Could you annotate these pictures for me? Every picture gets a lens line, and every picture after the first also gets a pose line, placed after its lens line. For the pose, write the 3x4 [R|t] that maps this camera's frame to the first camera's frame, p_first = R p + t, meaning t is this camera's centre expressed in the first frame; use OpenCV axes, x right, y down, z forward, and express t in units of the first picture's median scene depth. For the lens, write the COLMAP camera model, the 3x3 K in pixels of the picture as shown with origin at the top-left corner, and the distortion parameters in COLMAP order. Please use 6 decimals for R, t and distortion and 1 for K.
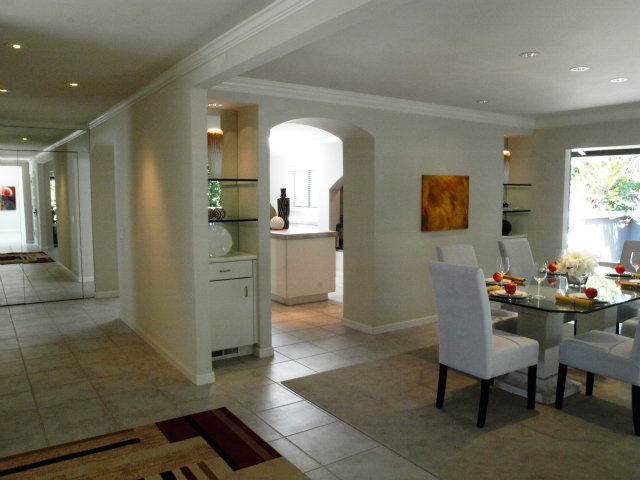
lens RADIAL K [[520.4, 0, 316.7], [0, 520.4, 241.8], [0, 0, 1]] dist [-0.116959, 0.074608]
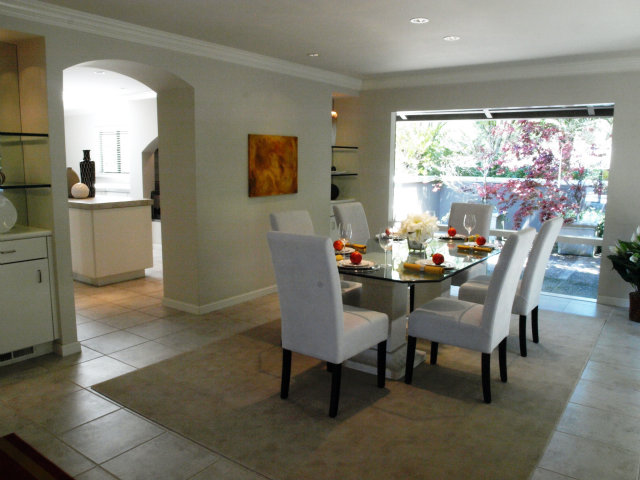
lens RADIAL K [[520.4, 0, 316.7], [0, 520.4, 241.8], [0, 0, 1]] dist [-0.116959, 0.074608]
pose [[0.939774, -0.042269, 0.339172, 0.003097], [0.020672, 0.997536, 0.067038, -0.000261], [-0.341170, -0.055990, 0.938333, 0.129409]]
